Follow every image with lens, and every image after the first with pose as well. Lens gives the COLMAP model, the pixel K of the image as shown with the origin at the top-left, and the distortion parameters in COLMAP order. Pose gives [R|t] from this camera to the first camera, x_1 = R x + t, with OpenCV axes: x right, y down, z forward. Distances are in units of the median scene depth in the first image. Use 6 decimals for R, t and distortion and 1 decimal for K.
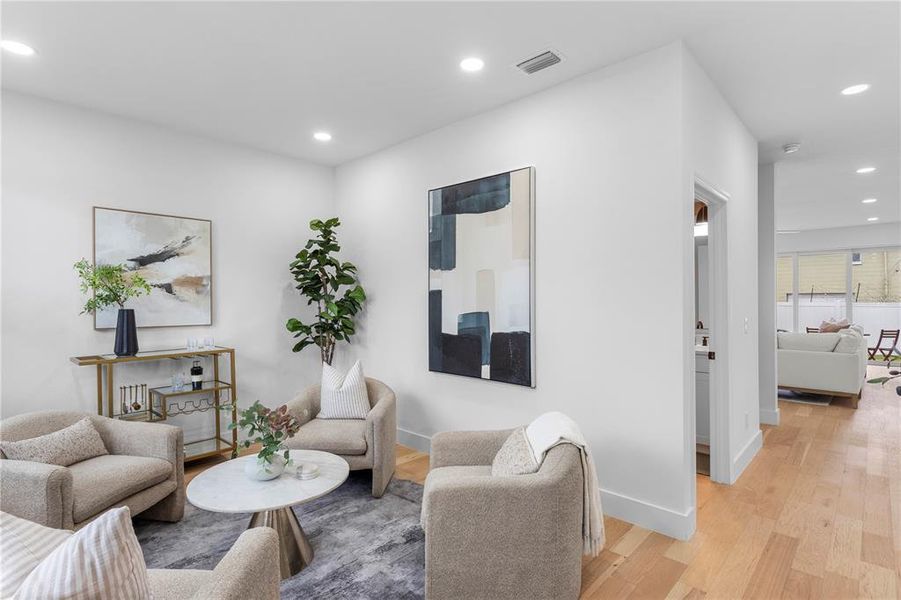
lens RADIAL K [[458.7, 0, 439.7], [0, 458.7, 304.7], [0, 0, 1]] dist [-0.012801, 0.001046]
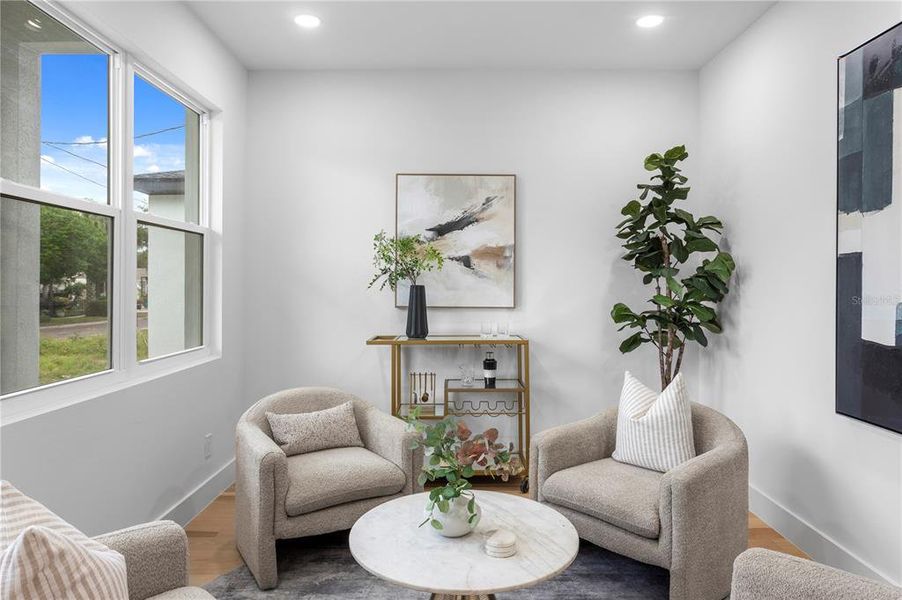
lens RADIAL K [[569.7, 0, 451.5], [0, 569.7, 287.6], [0, 0, 1]] dist [-0.008893, 0.000314]
pose [[0.691355, 0.010329, -0.722442, 0.136795], [-0.016236, 0.999867, -0.001241, 0.013141], [0.722333, 0.012588, 0.691431, 0.258975]]
